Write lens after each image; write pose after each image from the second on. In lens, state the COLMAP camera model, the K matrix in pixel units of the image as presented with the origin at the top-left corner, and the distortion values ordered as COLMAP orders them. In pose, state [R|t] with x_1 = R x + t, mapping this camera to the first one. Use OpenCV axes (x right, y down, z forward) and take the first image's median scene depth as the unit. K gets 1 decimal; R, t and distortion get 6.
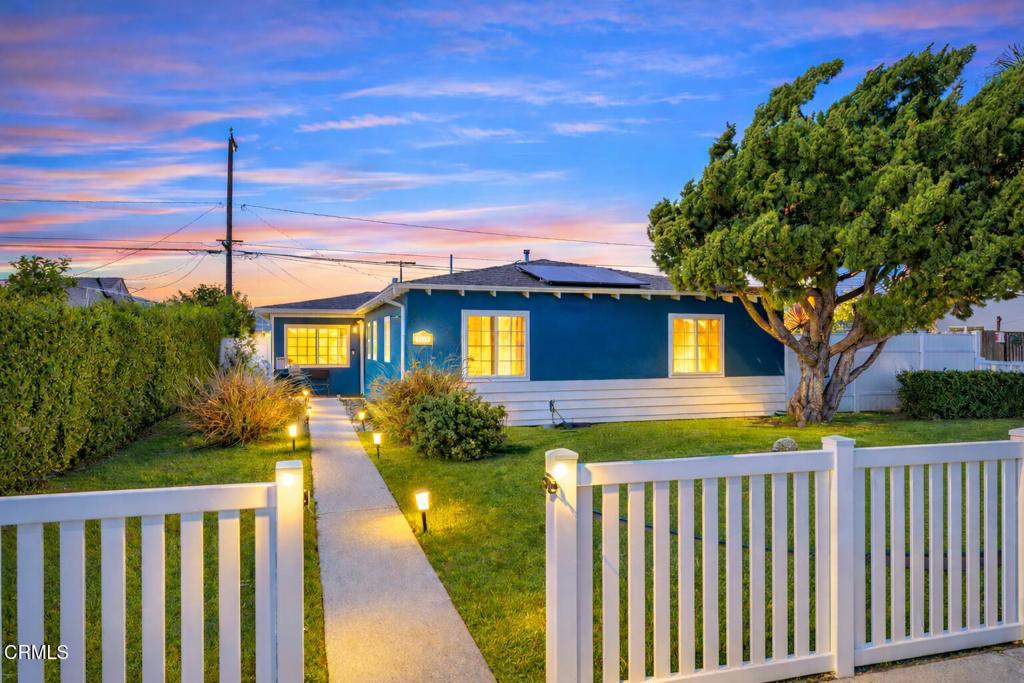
lens RADIAL K [[648.9, 0, 512.0], [0, 648.9, 341.5], [0, 0, 1]] dist [-0.021416, 0.004642]
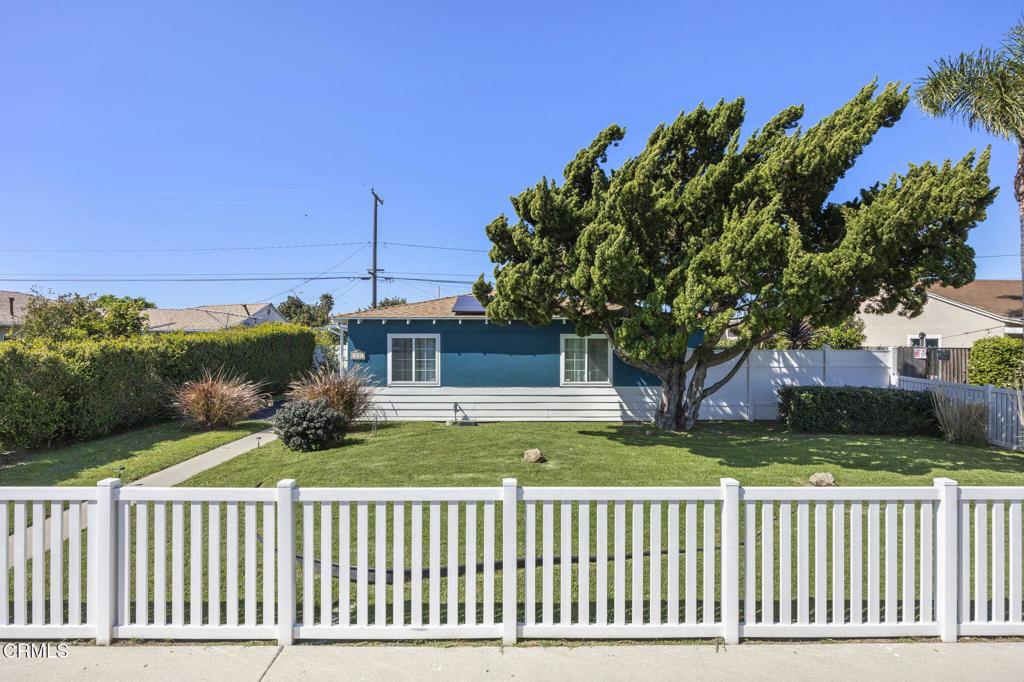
lens RADIAL K [[520.2, 0, 524.5], [0, 520.2, 347.7], [0, 0, 1]] dist [-0.010818, -0.000234]
pose [[0.964384, 0.011747, -0.264245, 0.468152], [-0.002529, 0.999377, 0.035197, -0.056021], [0.264494, -0.033275, 0.963813, 0.033086]]
